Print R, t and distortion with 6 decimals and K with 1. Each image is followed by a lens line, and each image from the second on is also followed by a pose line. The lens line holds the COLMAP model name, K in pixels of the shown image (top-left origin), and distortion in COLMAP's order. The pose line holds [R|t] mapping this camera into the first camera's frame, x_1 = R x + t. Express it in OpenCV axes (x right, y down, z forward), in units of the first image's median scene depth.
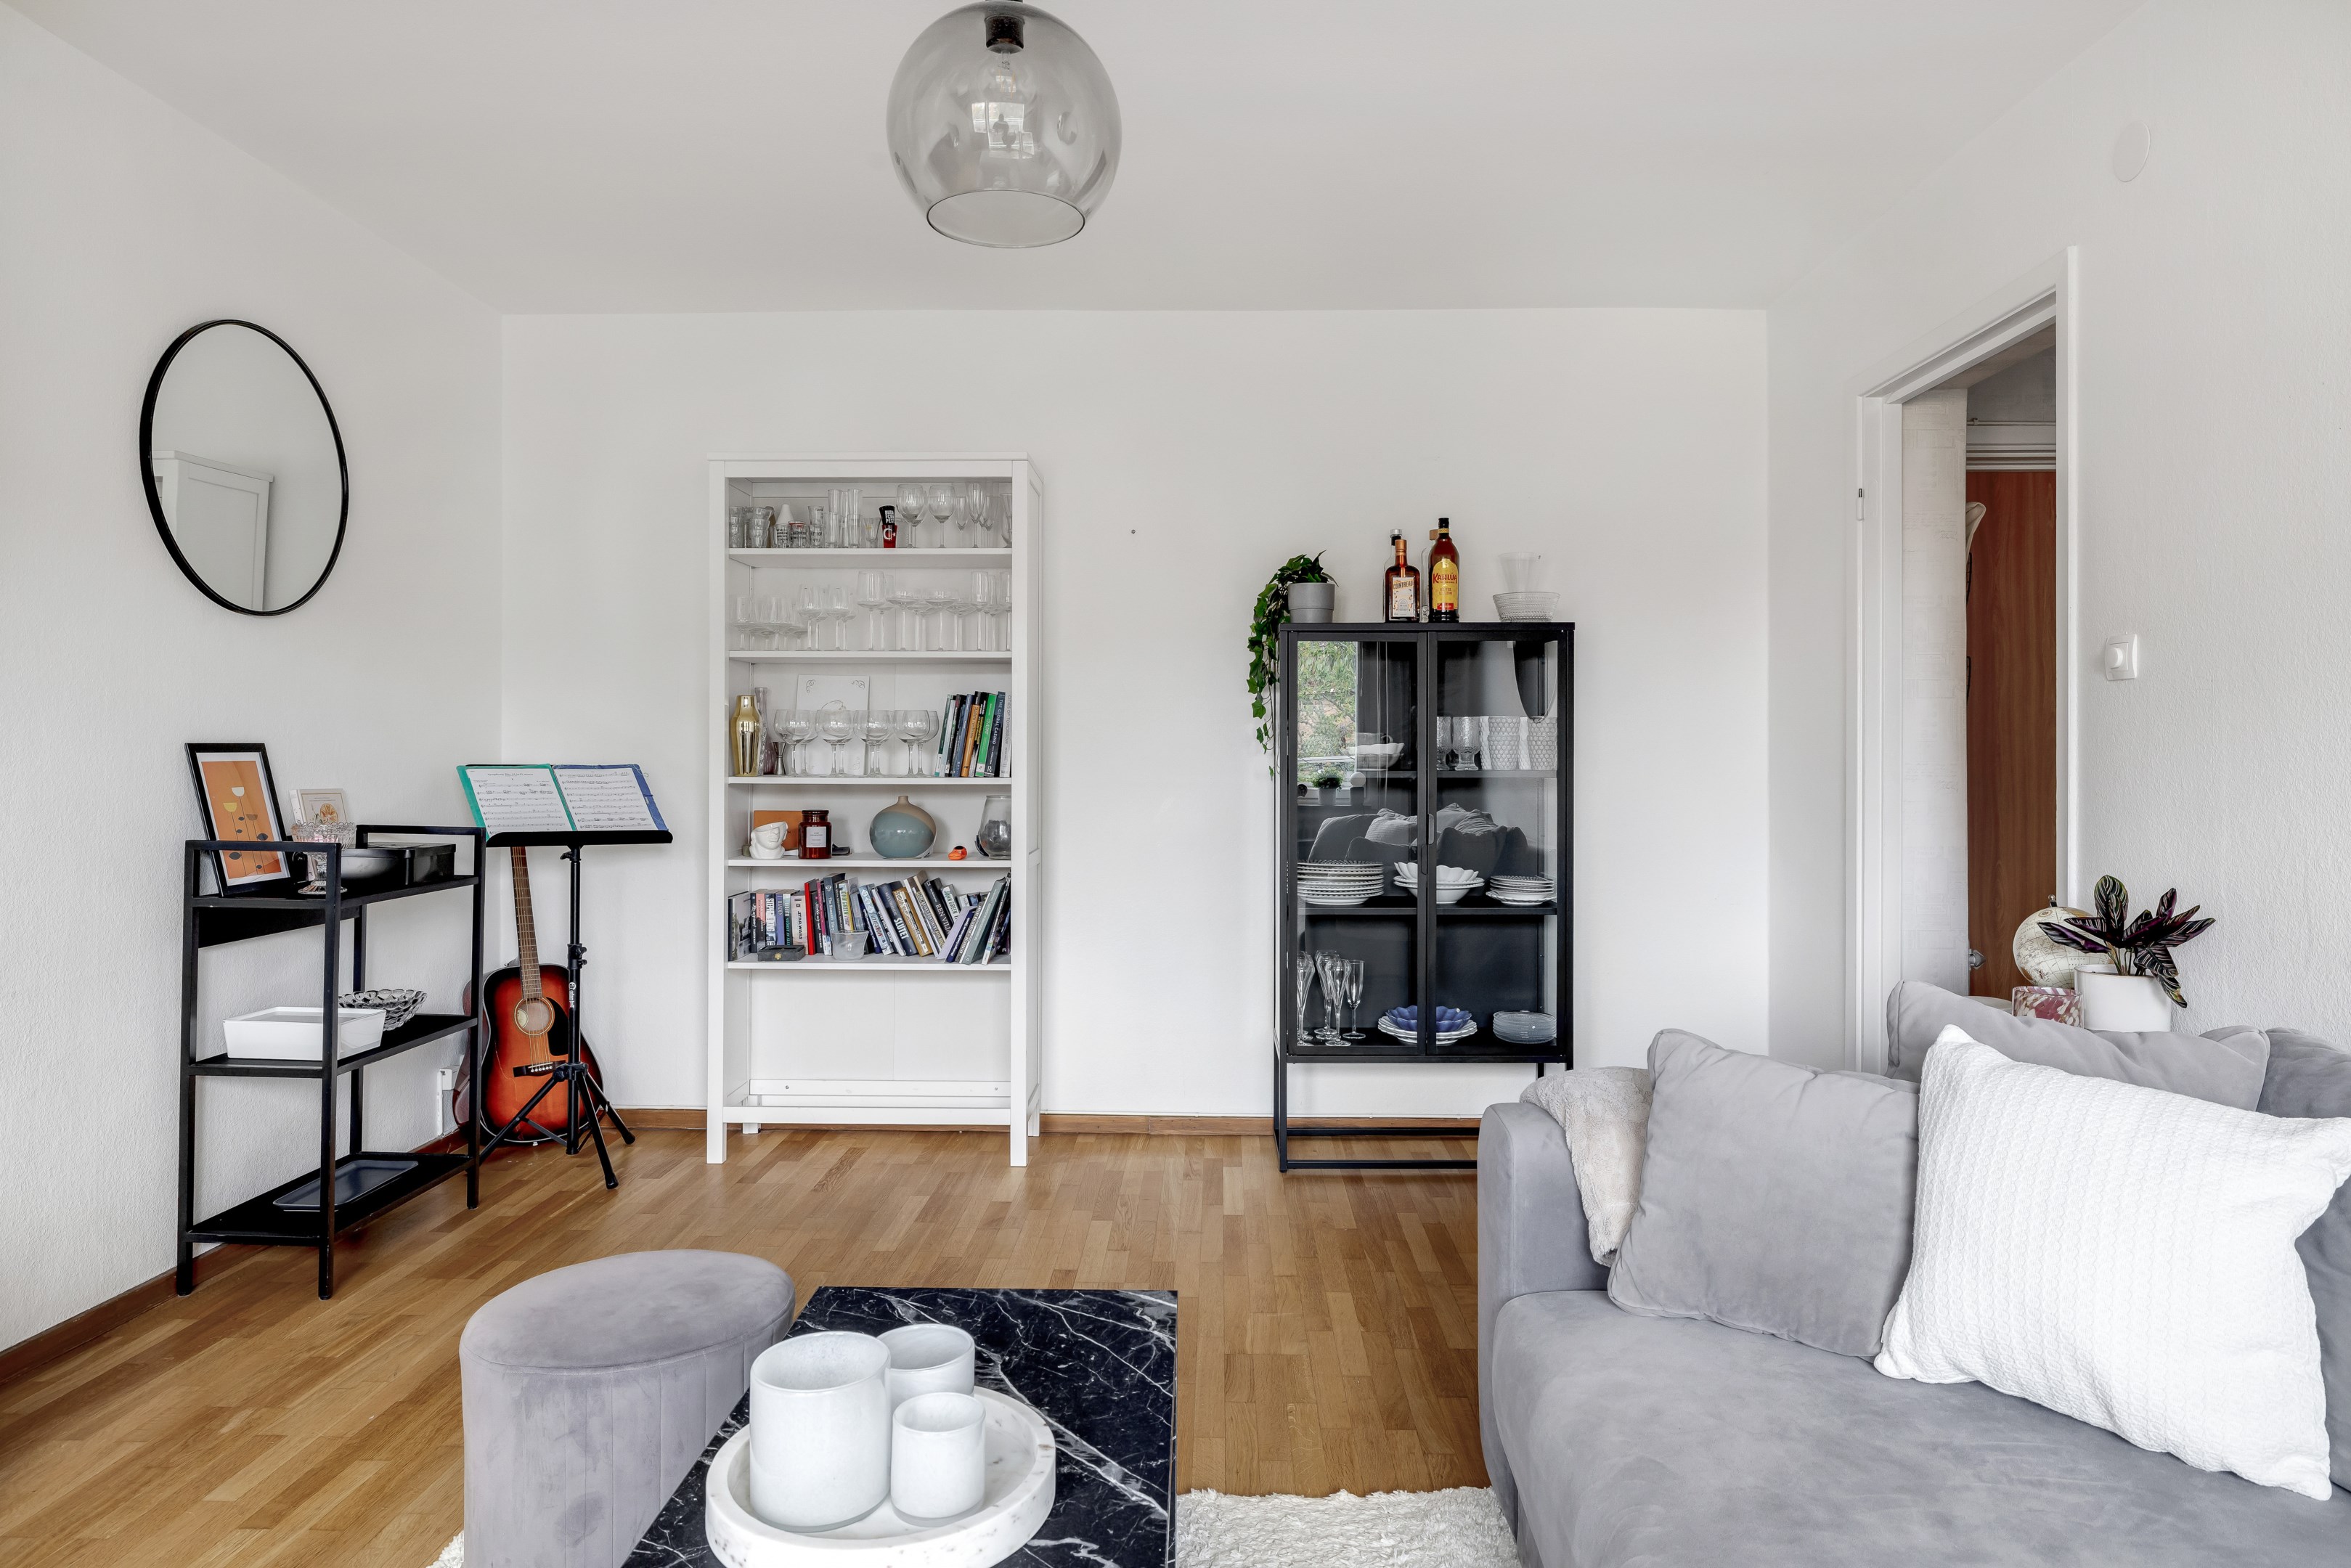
lens RADIAL K [[1408.2, 0, 1174.3], [0, 1408.2, 770.6], [0, 0, 1]] dist [0.003347, 0.000045]
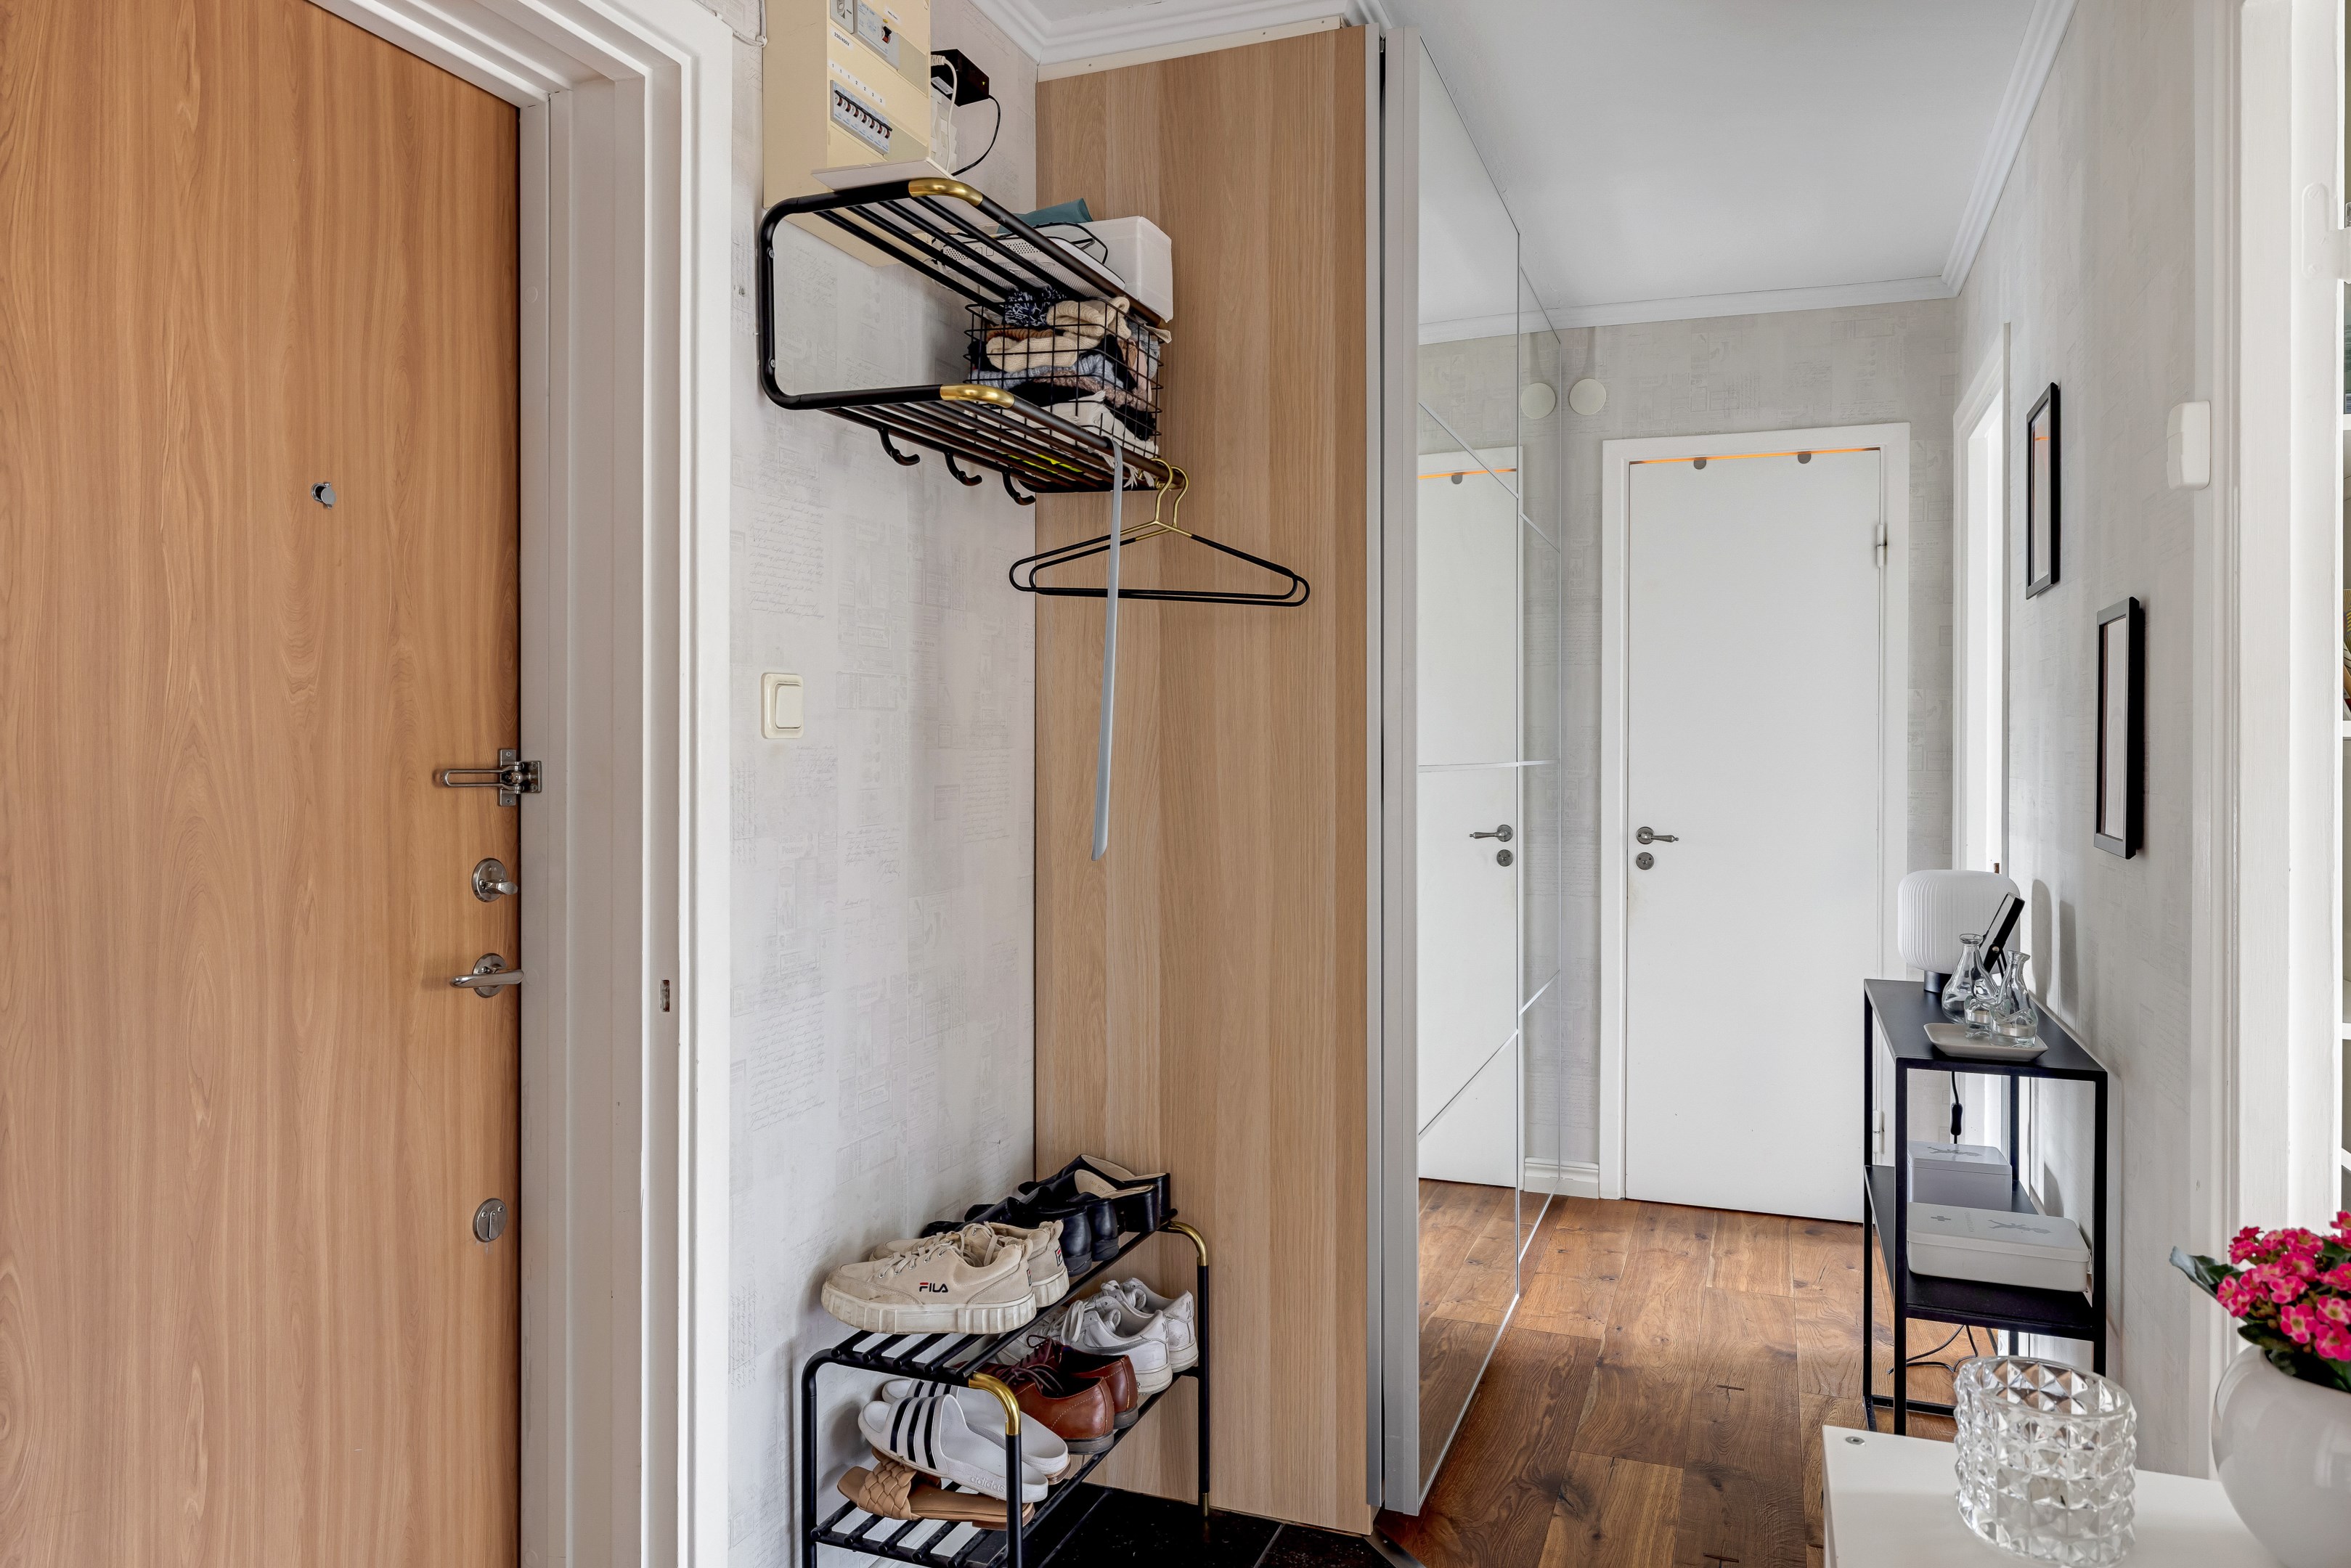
lens RADIAL K [[1408.2, 0, 1179.7], [0, 1408.2, 777.1], [0, 0, 1]] dist [0.003347, 0.000045]
pose [[0.359713, -0.000208, 0.933063, 0.410433], [-0.006598, 0.999974, 0.002766, -0.033665], [-0.933040, -0.007151, 0.359702, 0.686540]]
